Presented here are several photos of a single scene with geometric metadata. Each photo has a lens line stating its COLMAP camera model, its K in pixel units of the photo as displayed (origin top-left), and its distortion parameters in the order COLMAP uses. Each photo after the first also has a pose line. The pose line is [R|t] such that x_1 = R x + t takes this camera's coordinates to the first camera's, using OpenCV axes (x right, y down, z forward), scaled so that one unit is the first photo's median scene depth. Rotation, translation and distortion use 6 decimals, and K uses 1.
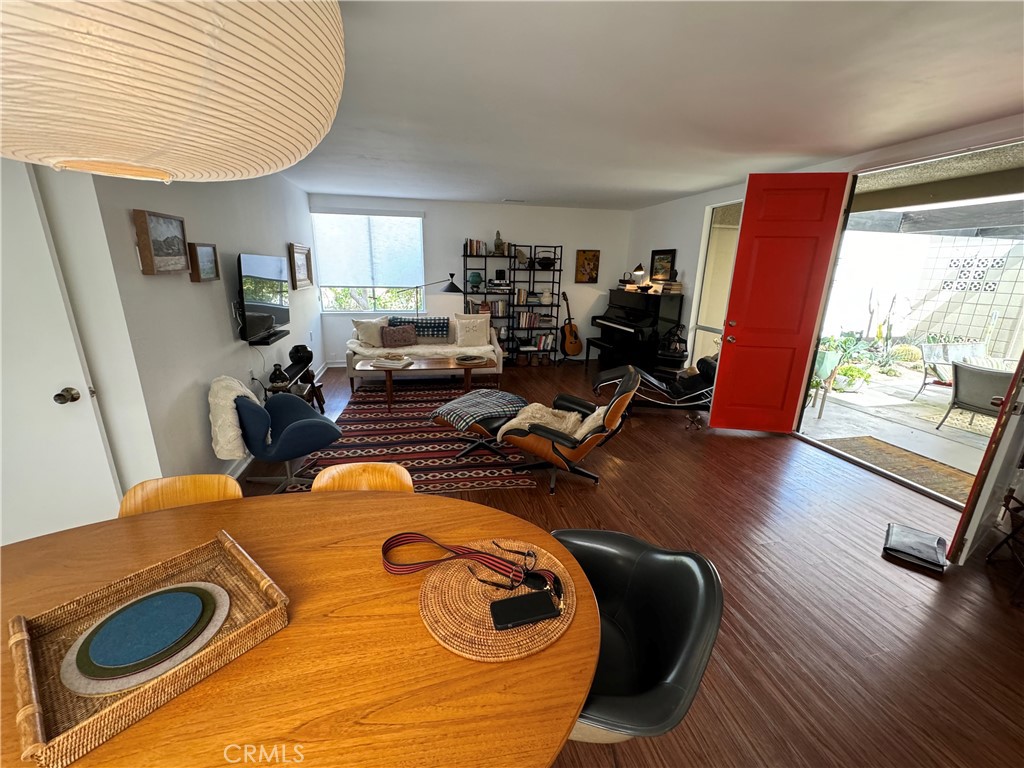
lens RADIAL K [[407.1, 0, 512.0], [0, 407.1, 383.1], [0, 0, 1]] dist [0.004540, -0.001711]
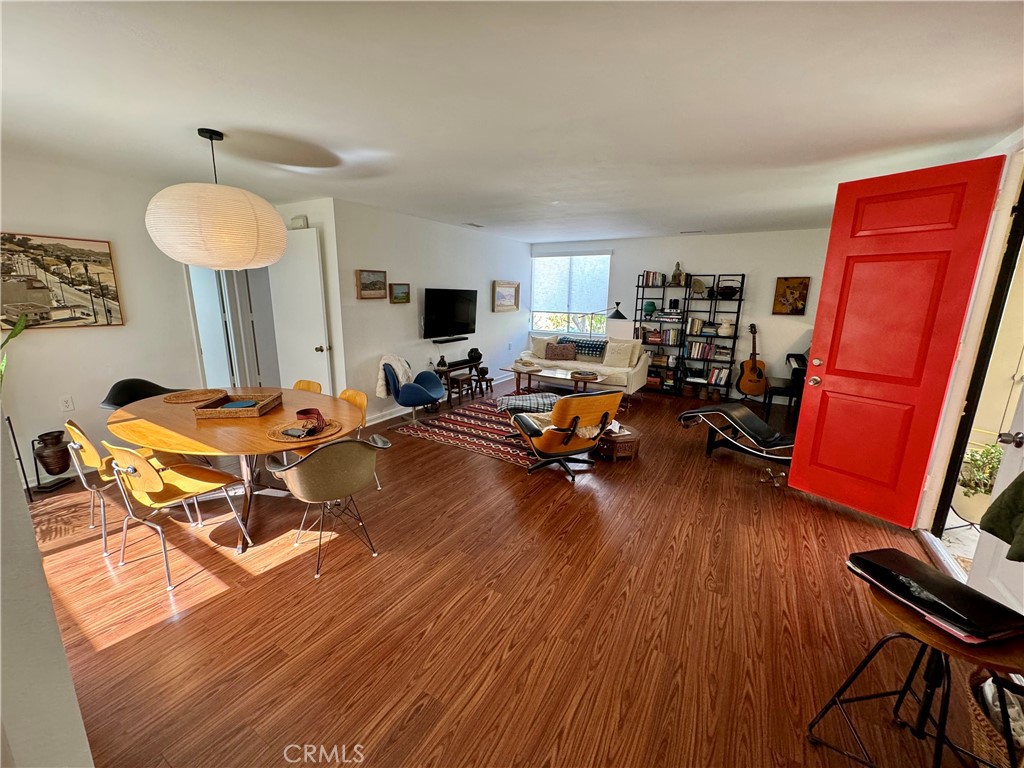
lens RADIAL K [[407.1, 0, 510.9], [0, 407.1, 385.5], [0, 0, 1]] dist [0.004540, -0.001711]
pose [[0.728587, 0.144591, -0.669518, 0.384969], [-0.189098, 0.981938, 0.006282, 0.004101], [0.658334, 0.122028, 0.742769, 0.001473]]
